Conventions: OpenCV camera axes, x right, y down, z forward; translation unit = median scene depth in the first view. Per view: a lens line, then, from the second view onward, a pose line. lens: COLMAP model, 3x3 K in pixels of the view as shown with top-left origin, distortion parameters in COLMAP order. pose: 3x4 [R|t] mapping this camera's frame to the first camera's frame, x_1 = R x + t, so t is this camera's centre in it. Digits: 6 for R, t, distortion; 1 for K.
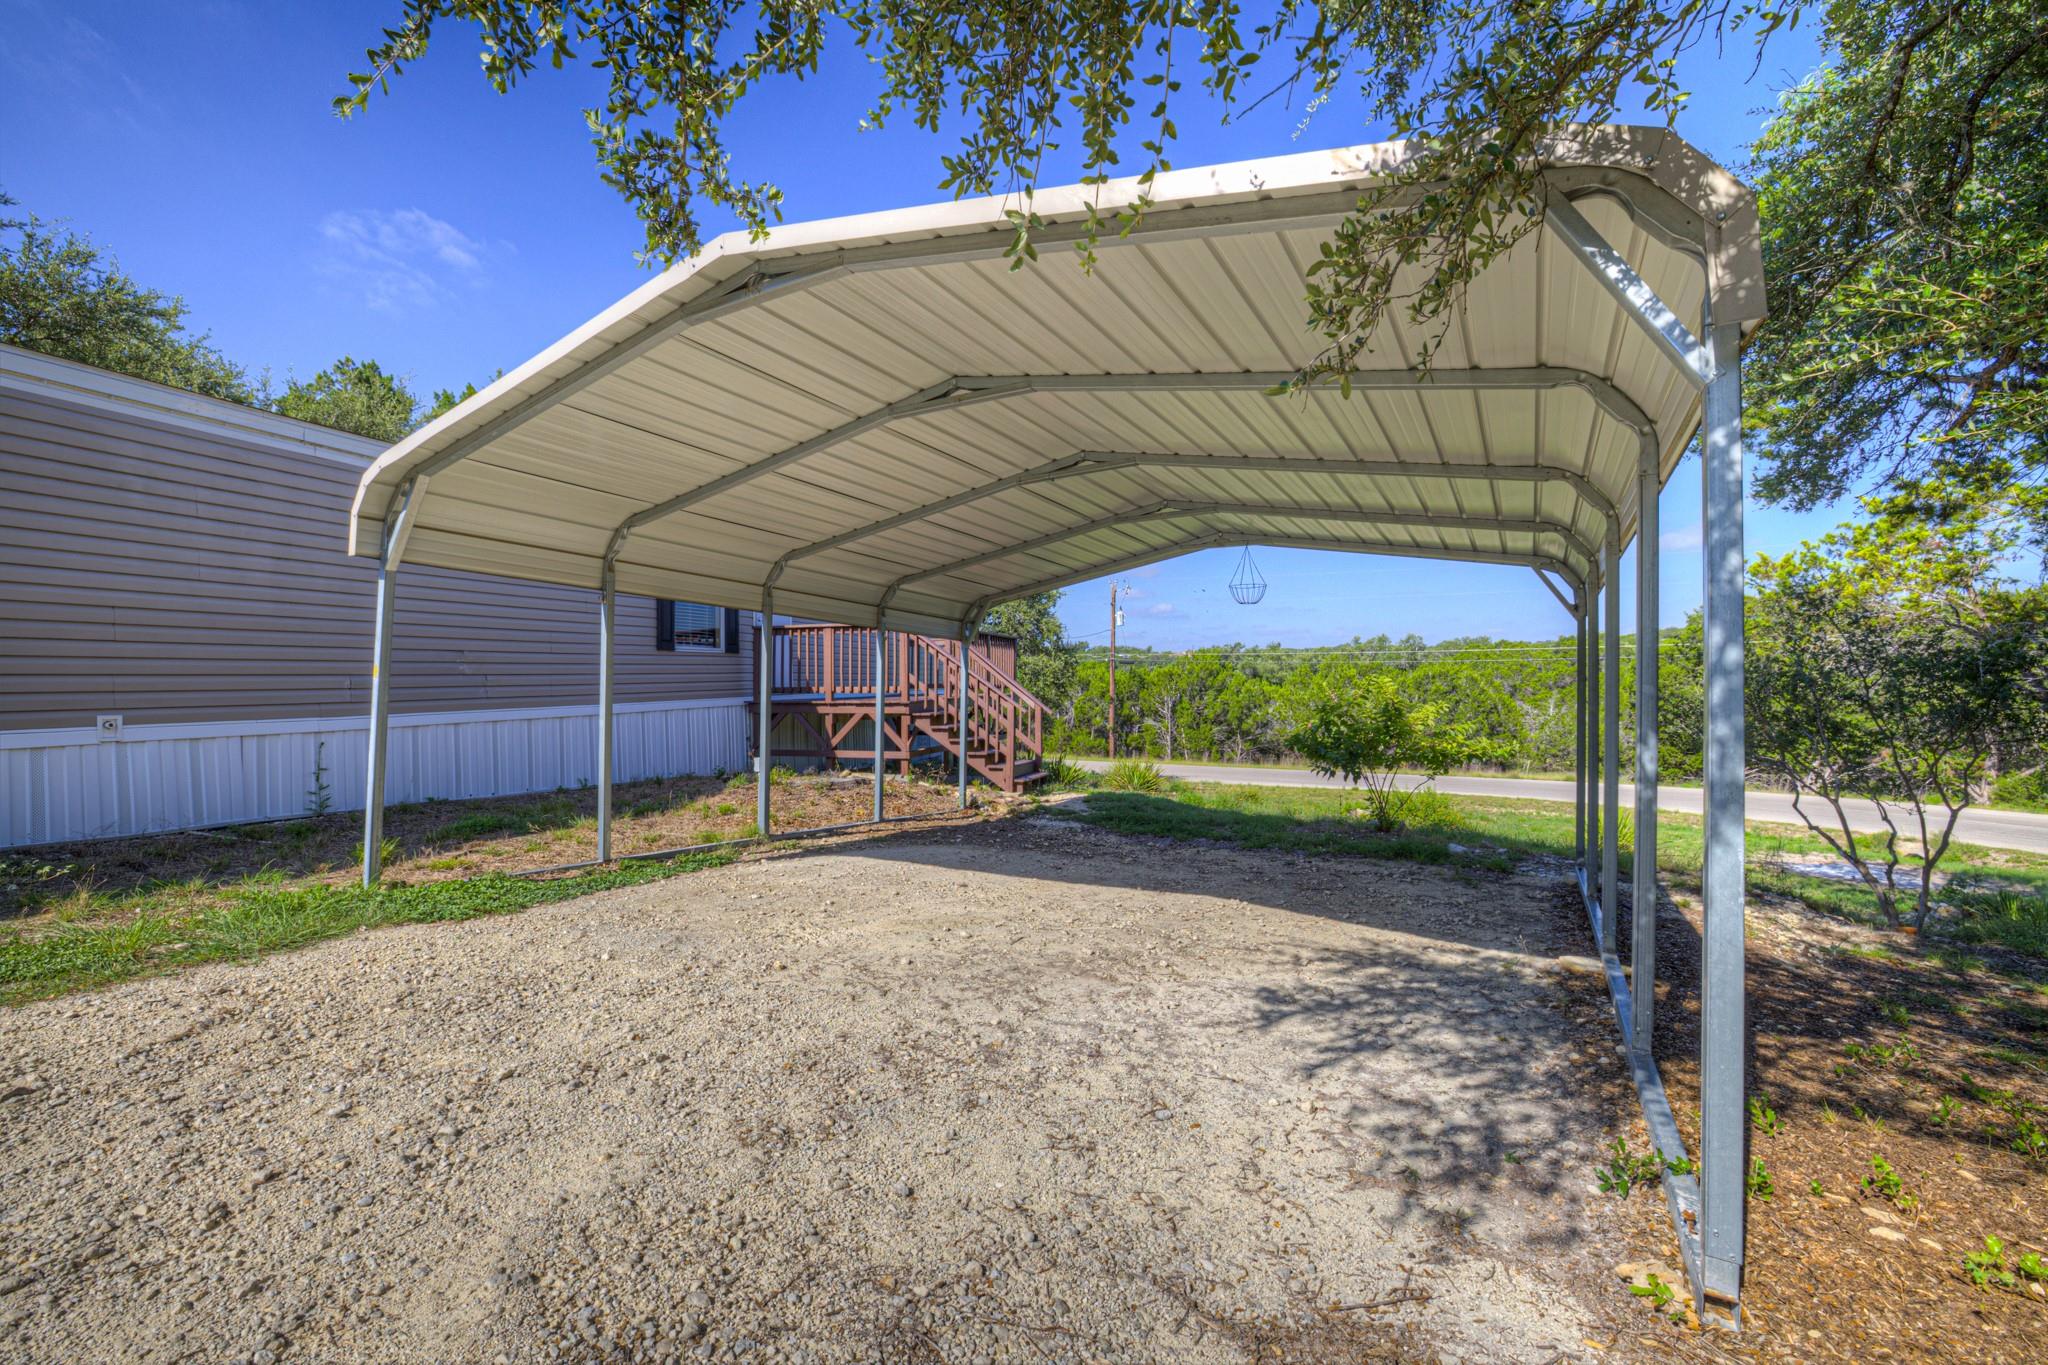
lens RADIAL K [[876.8, 0, 1014.5], [0, 876.8, 680.0], [0, 0, 1]] dist [-0.051623, 0.021208]
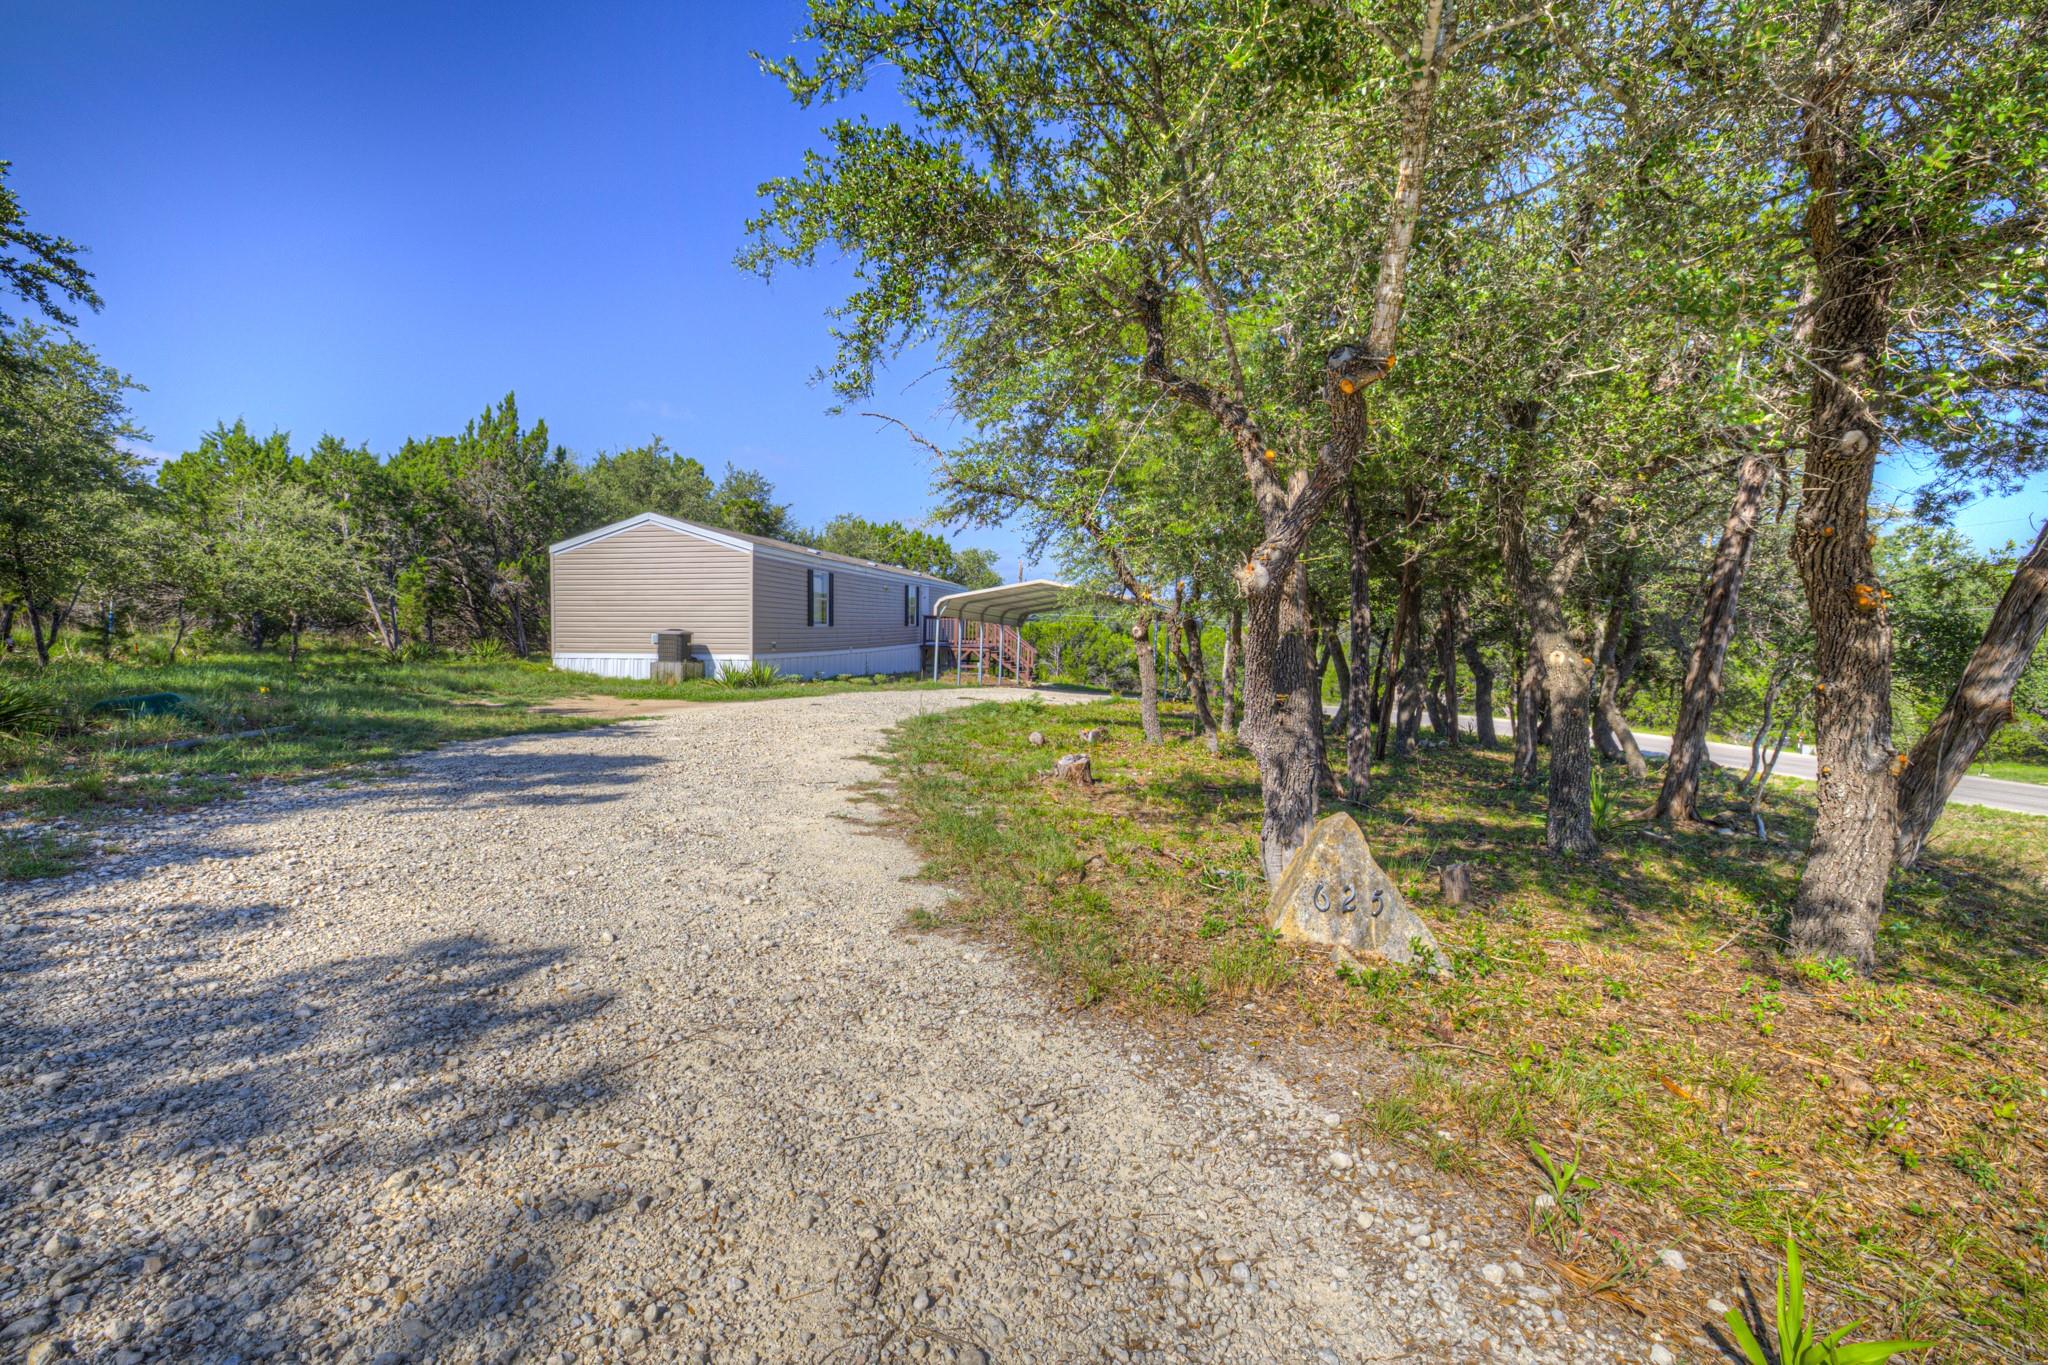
lens RADIAL K [[876.8, 0, 1014.5], [0, 876.8, 680.0], [0, 0, 1]] dist [-0.051623, 0.021208]
pose [[0.988215, 0.019778, 0.151787, -0.459190], [-0.029569, 0.997606, 0.062519, -0.043950], [-0.150187, -0.066270, 0.986434, -1.686110]]
